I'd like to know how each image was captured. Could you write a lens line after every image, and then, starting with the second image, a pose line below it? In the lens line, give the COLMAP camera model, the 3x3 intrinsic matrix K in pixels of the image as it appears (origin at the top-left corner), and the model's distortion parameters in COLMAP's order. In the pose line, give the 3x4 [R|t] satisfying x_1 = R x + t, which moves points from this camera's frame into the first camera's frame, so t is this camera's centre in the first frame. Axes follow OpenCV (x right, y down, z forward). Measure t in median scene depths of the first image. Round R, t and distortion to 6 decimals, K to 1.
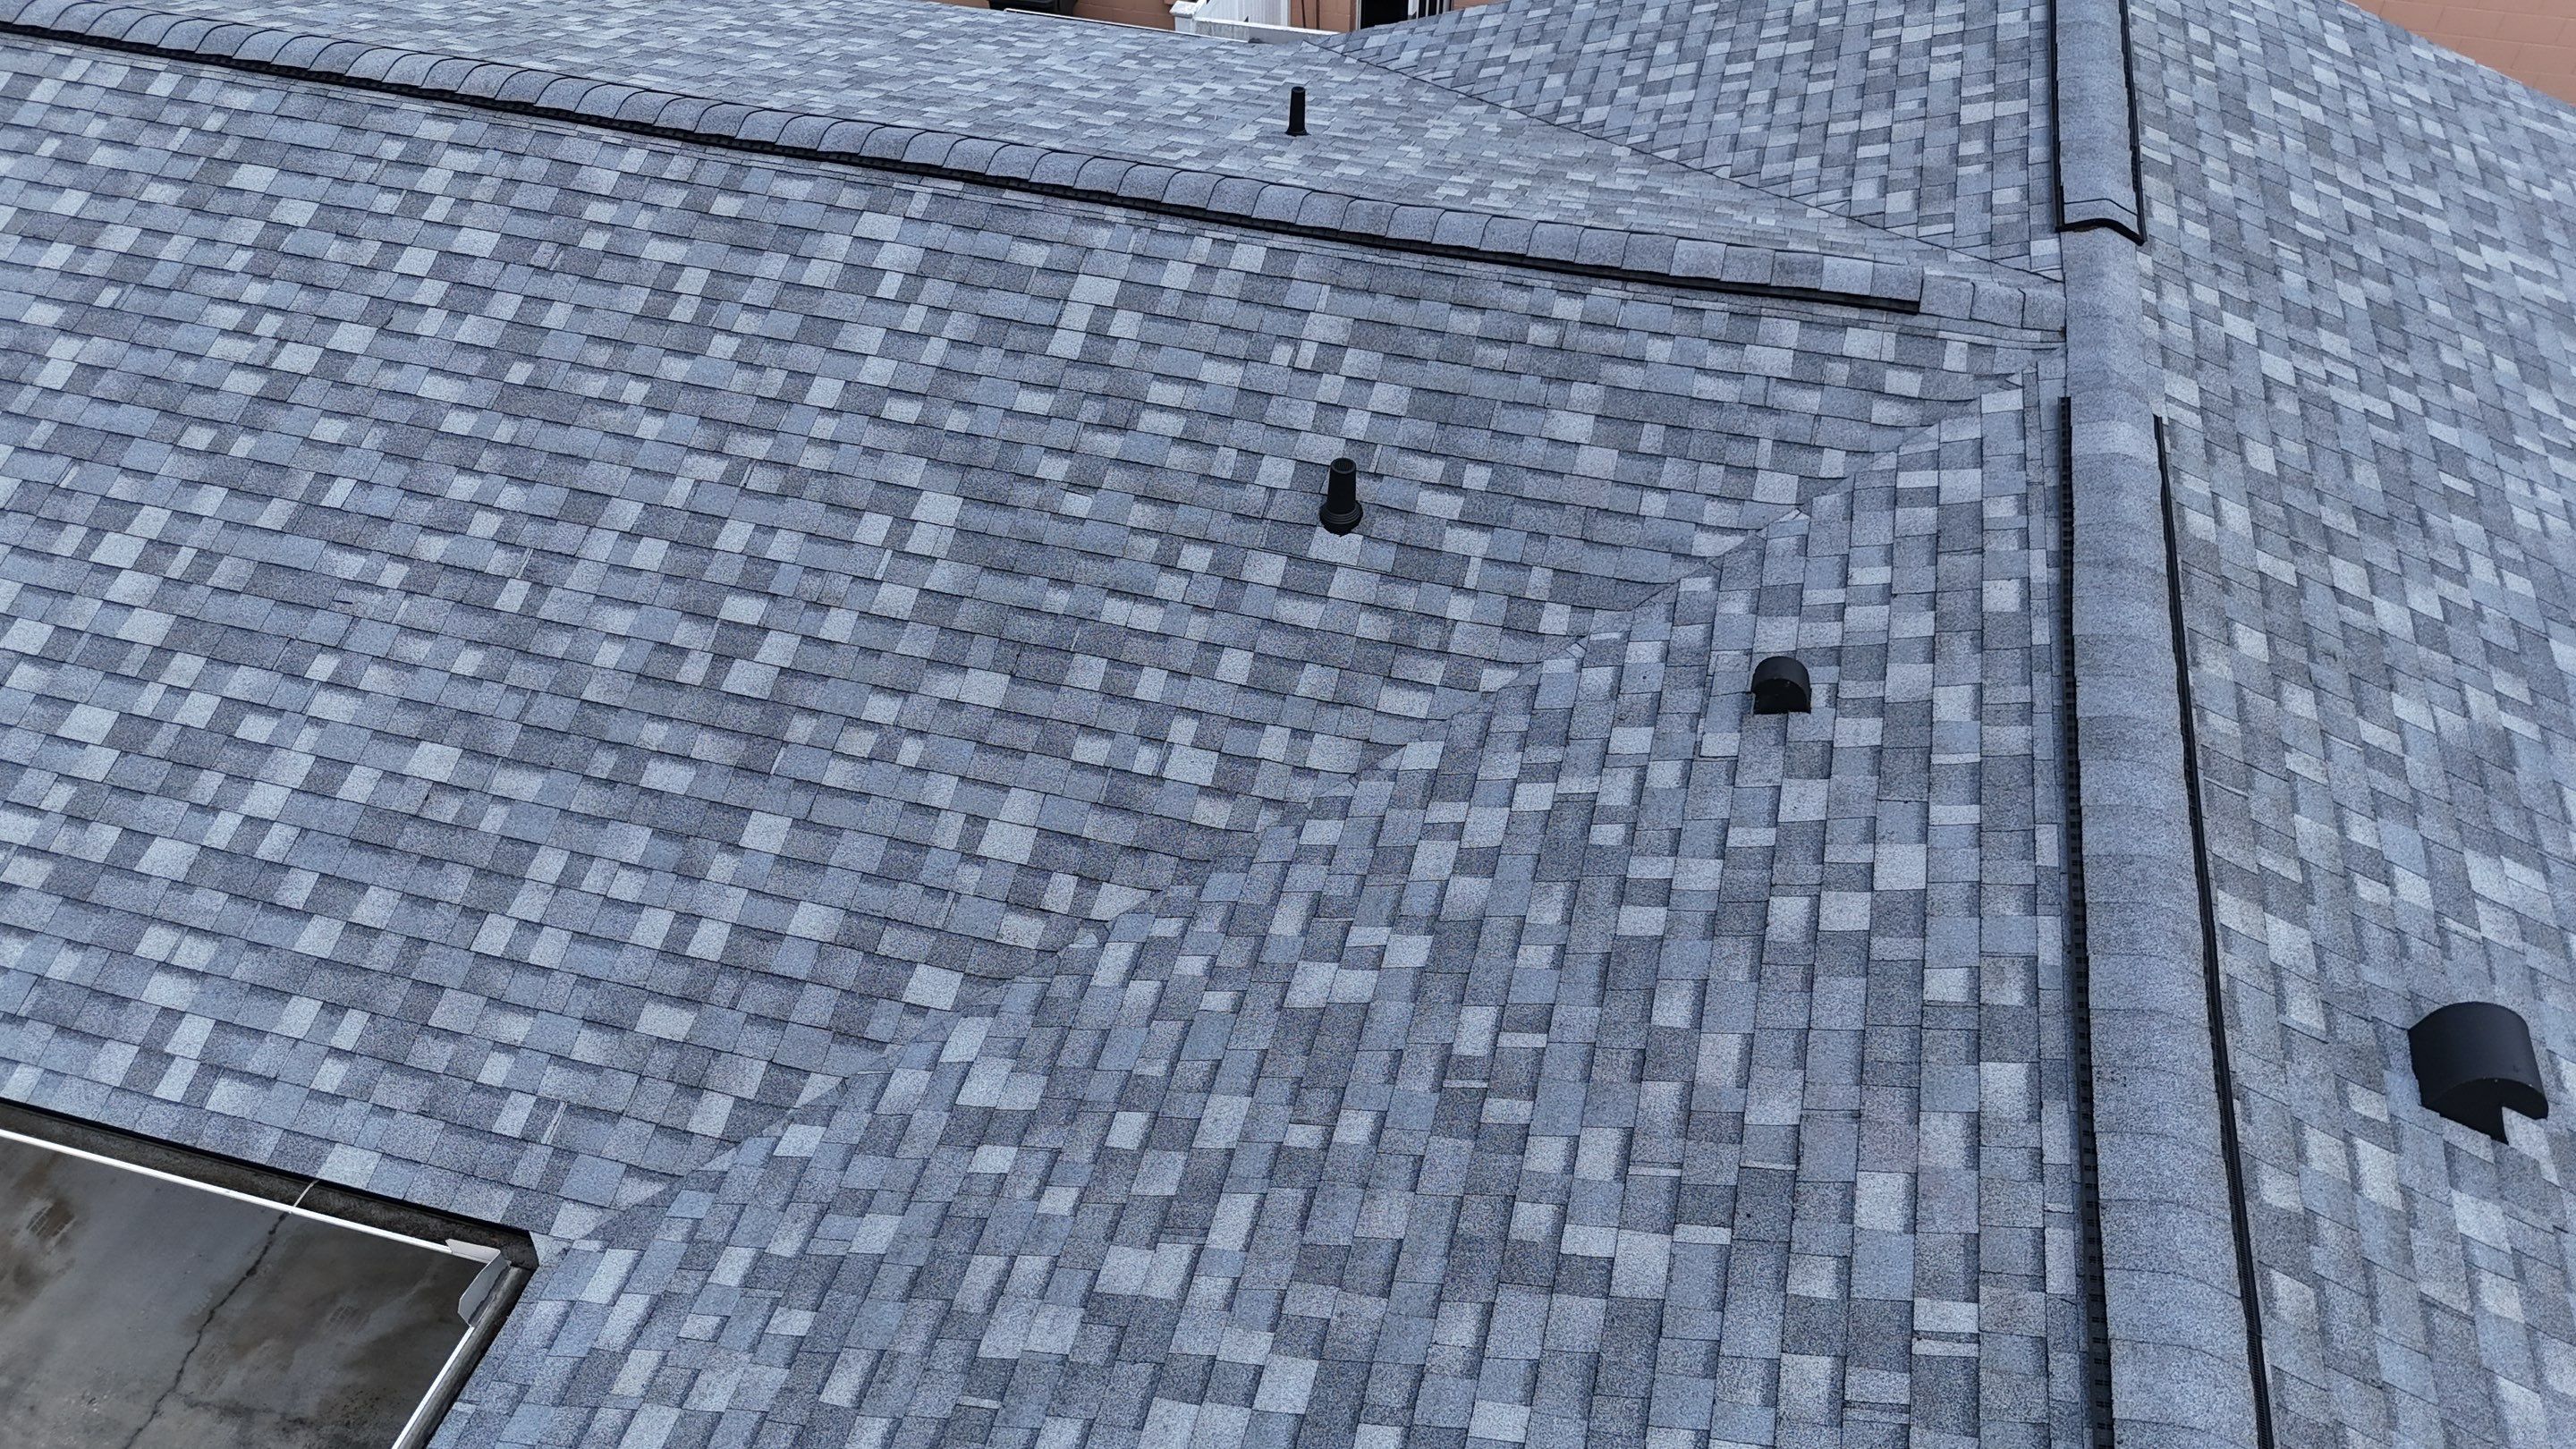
lens RADIAL K [[1892.0, 0, 1289.4], [0, 1892.0, 726.4], [0, 0, 1]] dist [0.067276, -0.066103]
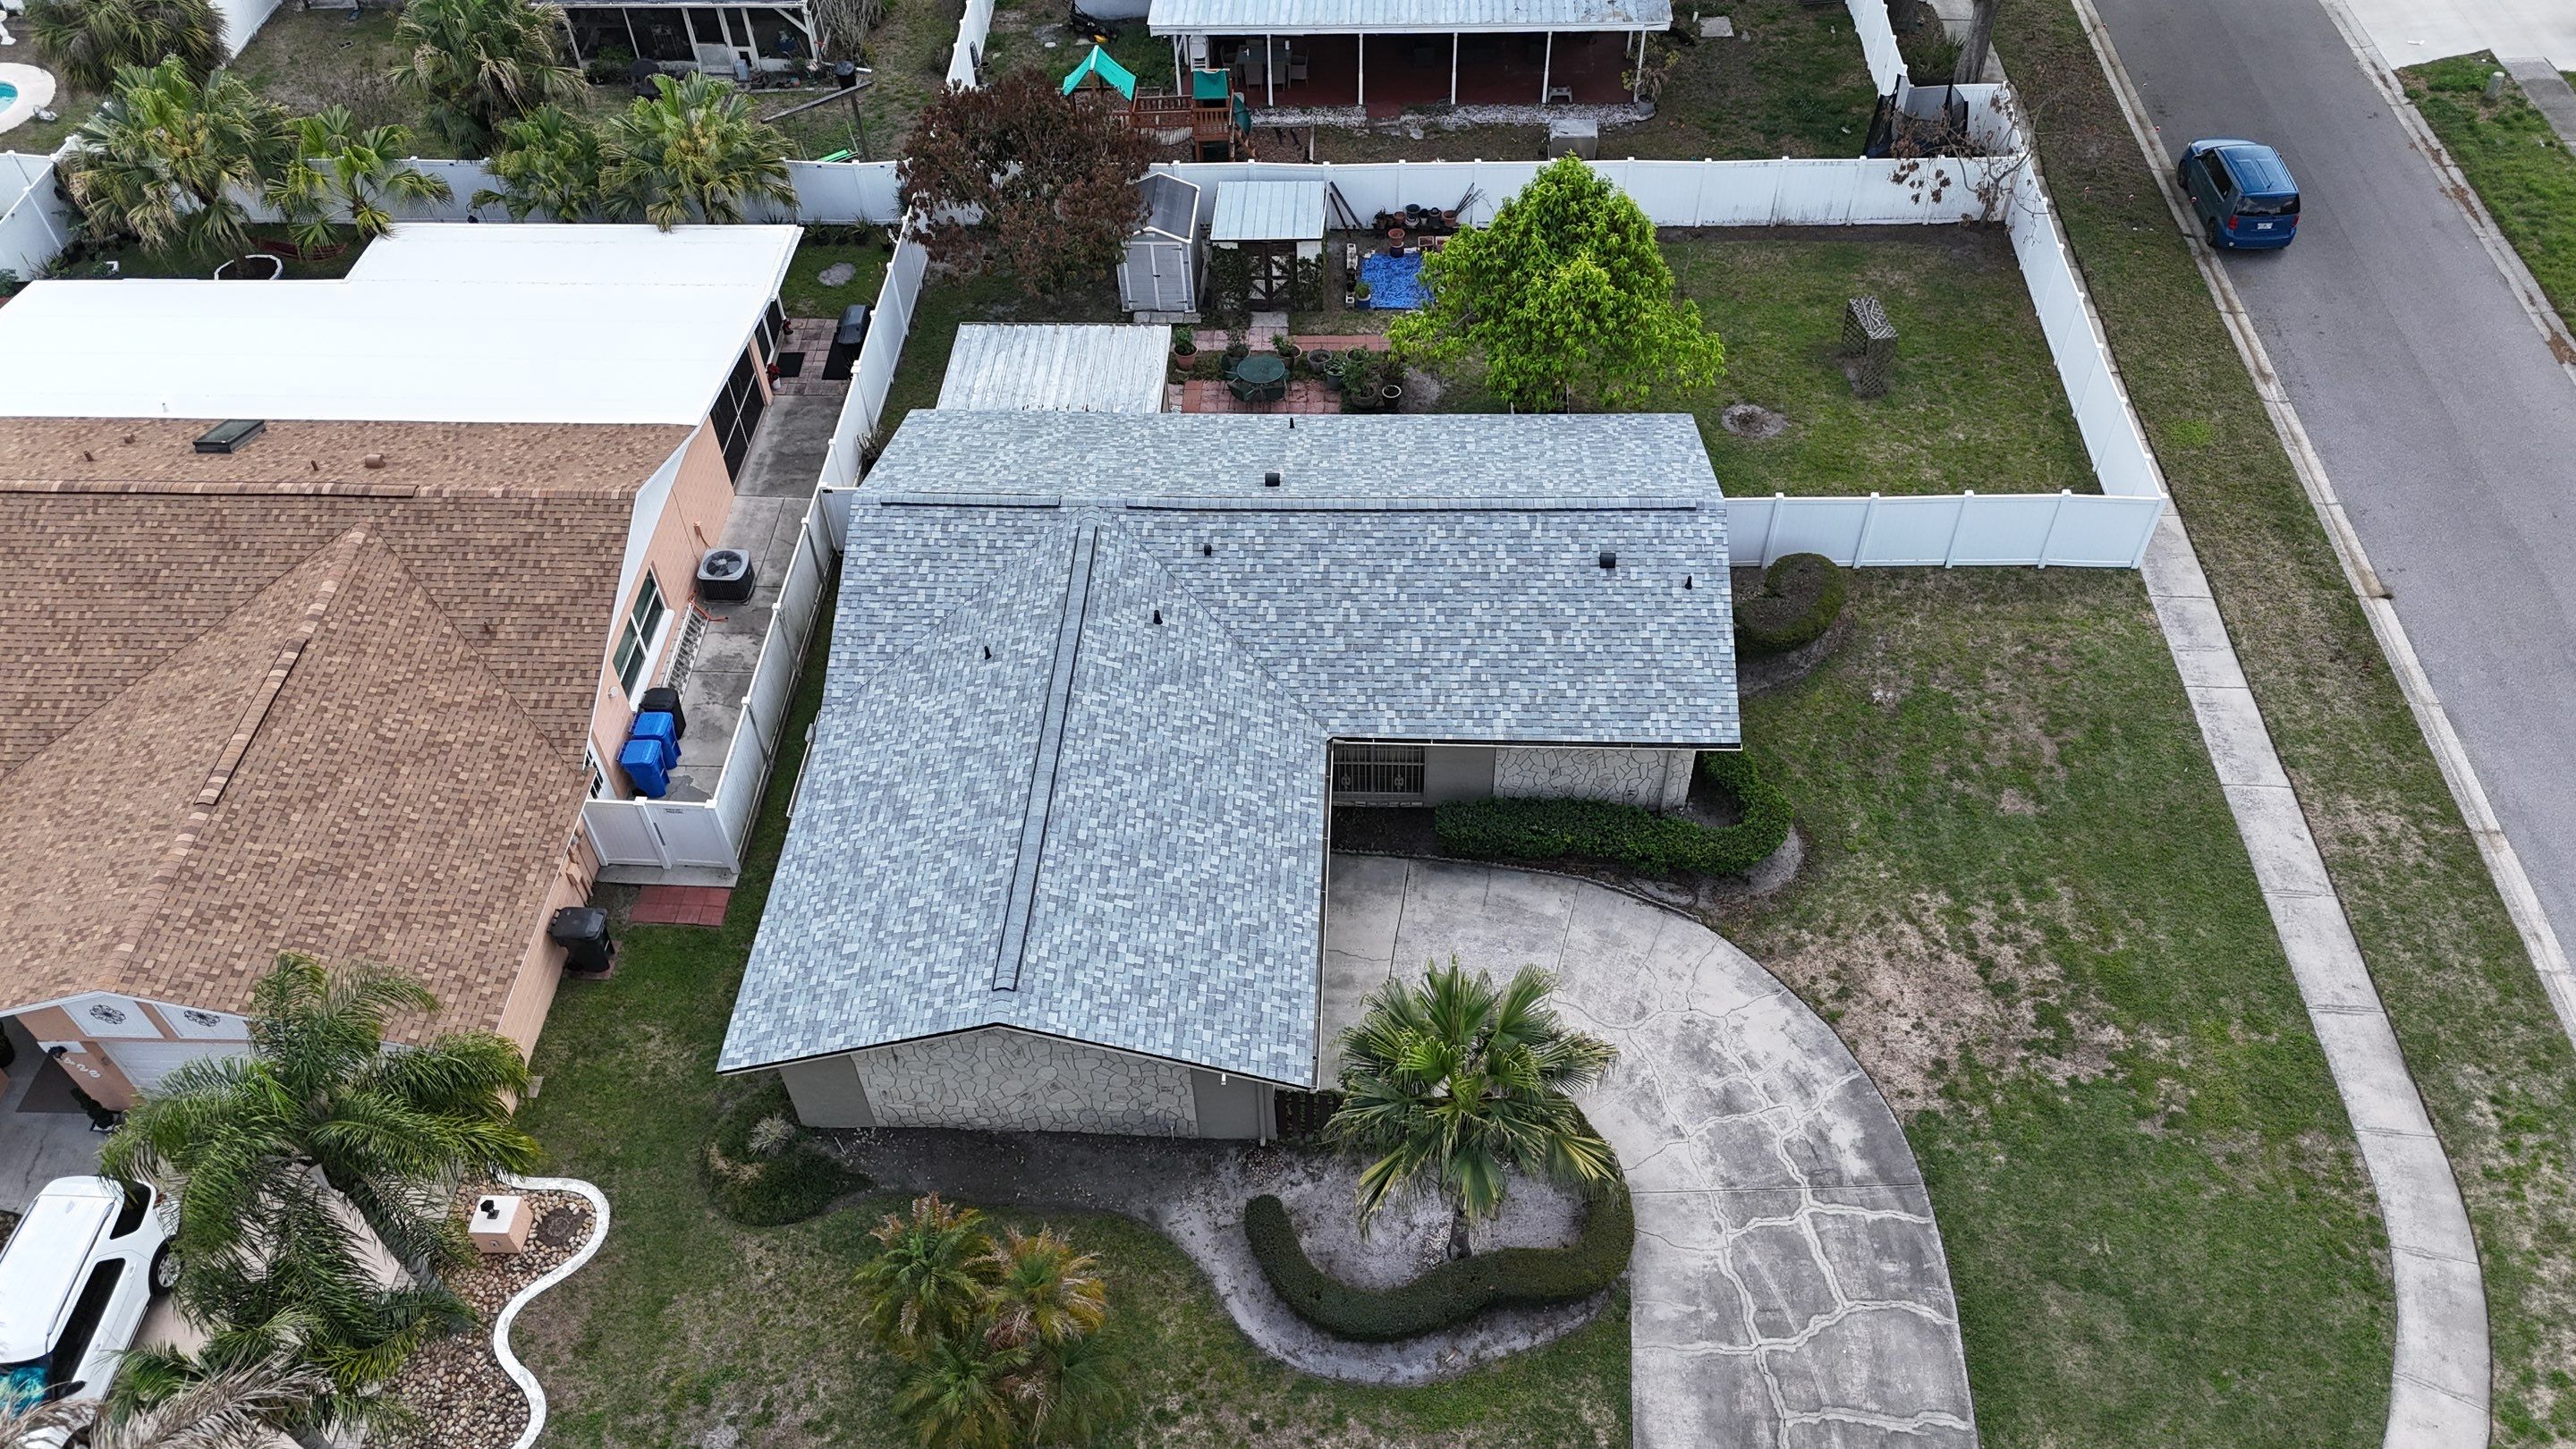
lens RADIAL K [[1892.0, 0, 1288.2], [0, 1892.0, 729.6], [0, 0, 1]] dist [0.067276, -0.066103]
pose [[-0.213056, -0.722335, 0.657905, -3.331740], [0.701721, 0.355416, 0.617468, -2.694678], [-0.679849, 0.593221, 0.431155, -1.080441]]
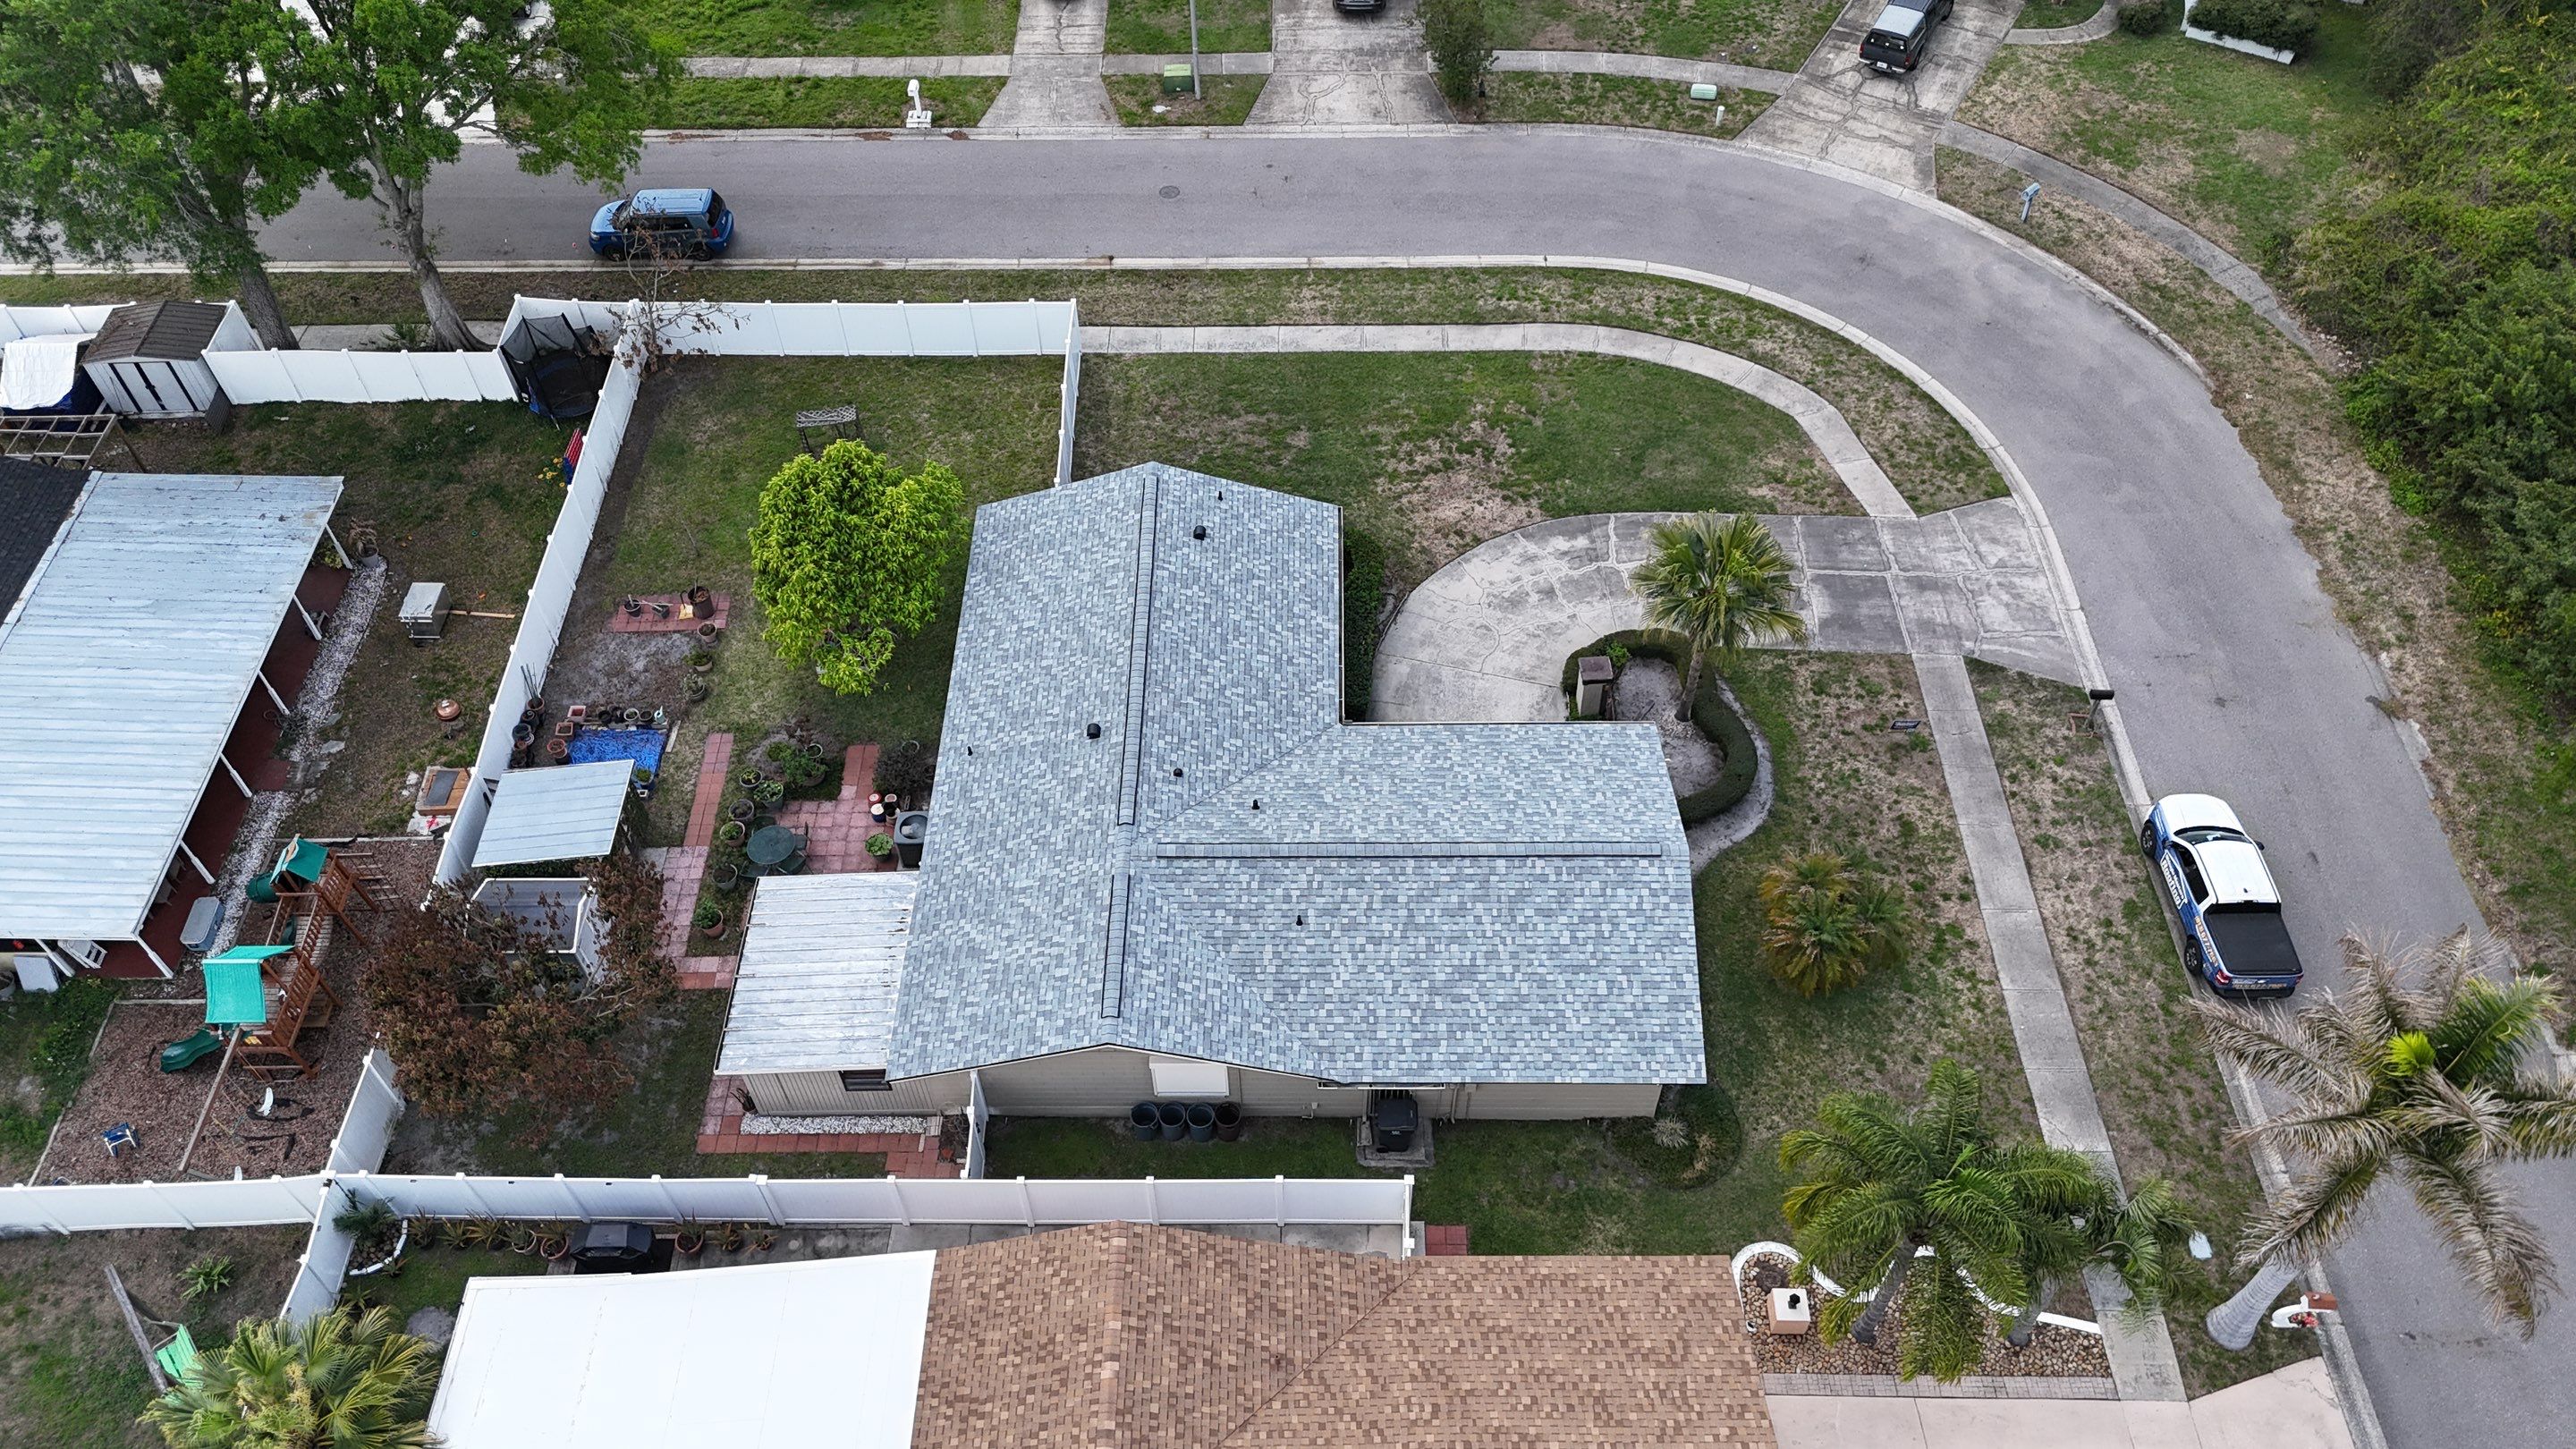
lens RADIAL K [[1892.0, 0, 1287.6], [0, 1892.0, 715.3], [0, 0, 1]] dist [0.067276, -0.066103]
pose [[-0.967793, 0.196923, -0.156838, 0.759805], [-0.171147, -0.057773, 0.983550, -5.615283], [0.184623, 0.978715, 0.089615, 0.256920]]
